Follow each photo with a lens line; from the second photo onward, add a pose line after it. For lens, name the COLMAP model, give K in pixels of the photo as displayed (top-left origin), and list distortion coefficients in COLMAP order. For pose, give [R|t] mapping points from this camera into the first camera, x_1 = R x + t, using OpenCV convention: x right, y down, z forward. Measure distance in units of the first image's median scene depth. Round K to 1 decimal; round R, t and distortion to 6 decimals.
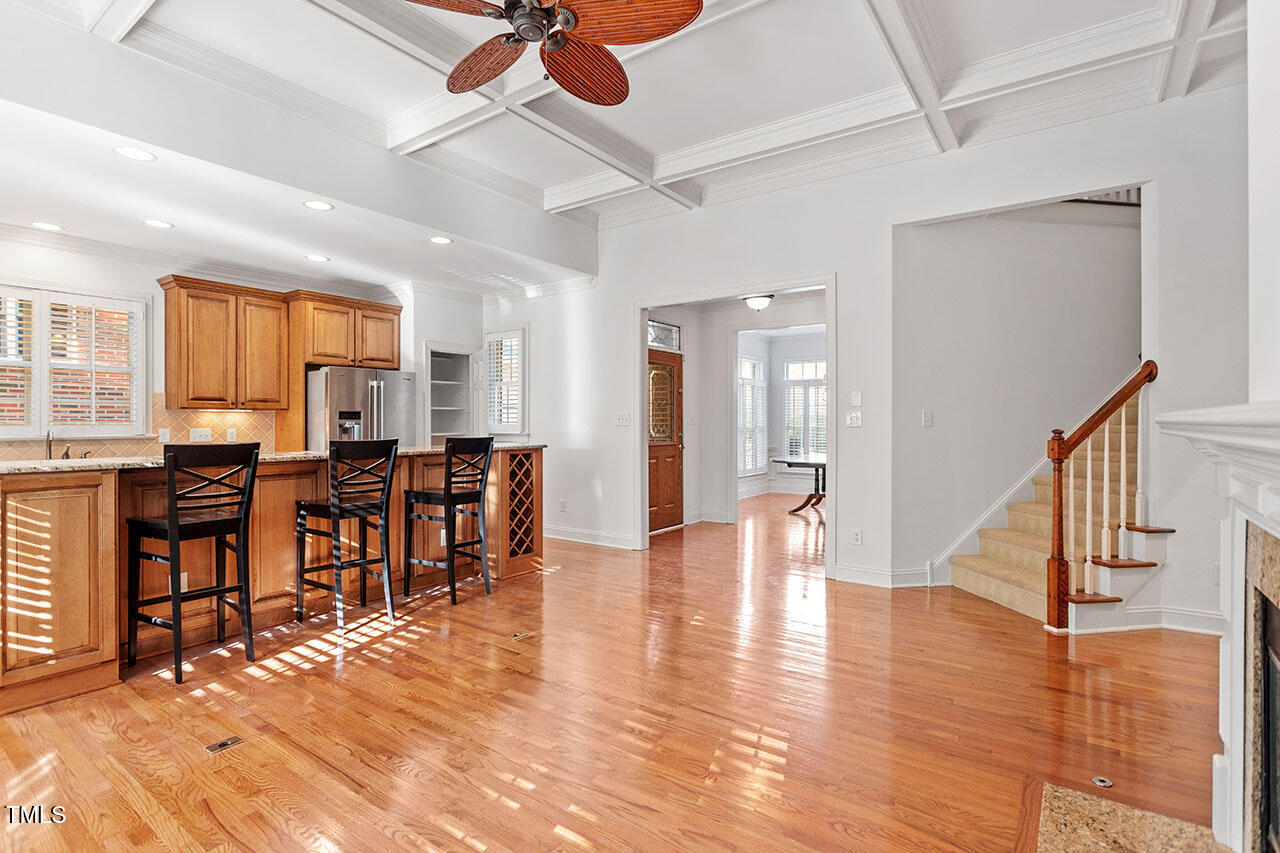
lens RADIAL K [[622.4, 0, 638.1], [0, 622.4, 424.4], [0, 0, 1]] dist [-0.010215, 0.003607]
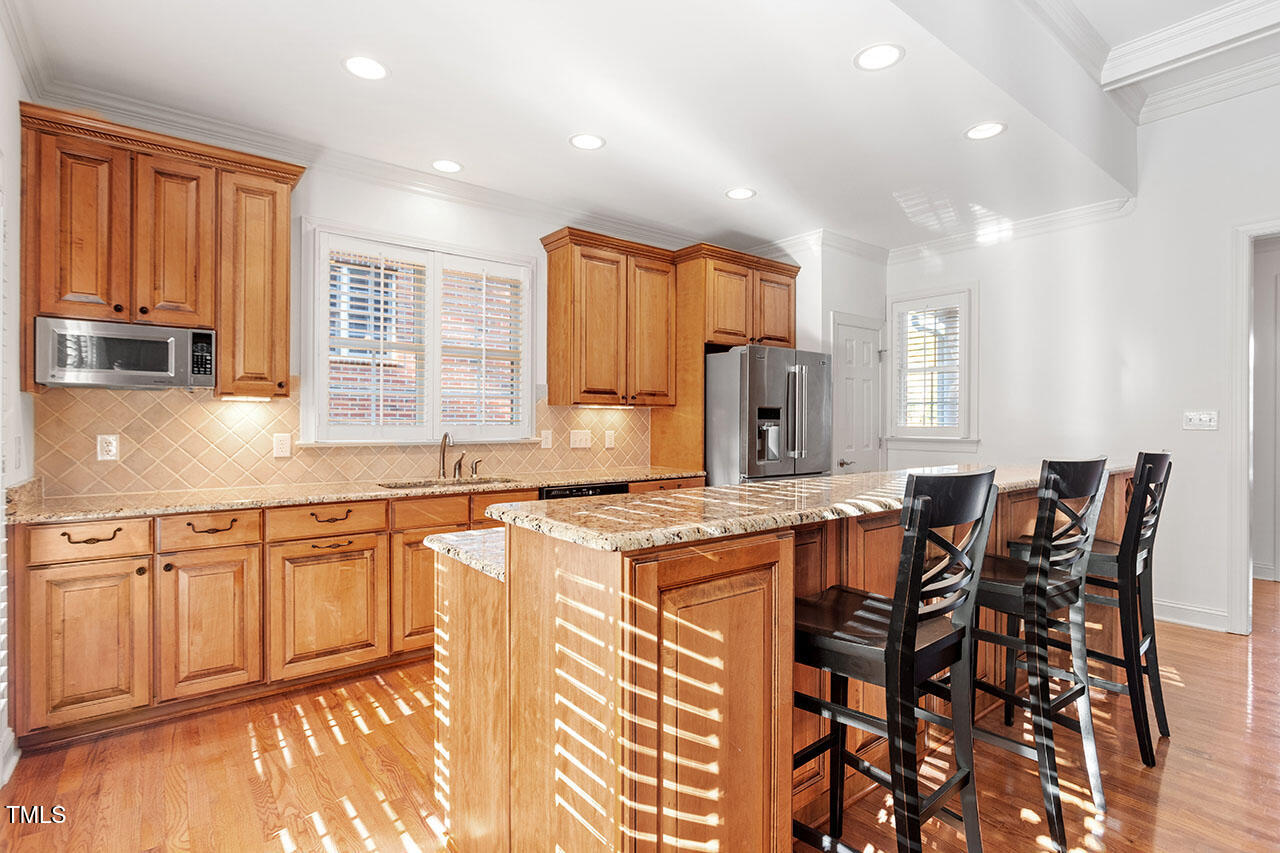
lens RADIAL K [[622.4, 0, 627.2], [0, 622.4, 426.3], [0, 0, 1]] dist [-0.010215, 0.003607]
pose [[0.957379, 0.005010, -0.288791, -0.463089], [-0.004080, 0.999984, 0.003821, -0.001662], [0.288806, -0.002480, 0.957384, 0.295439]]
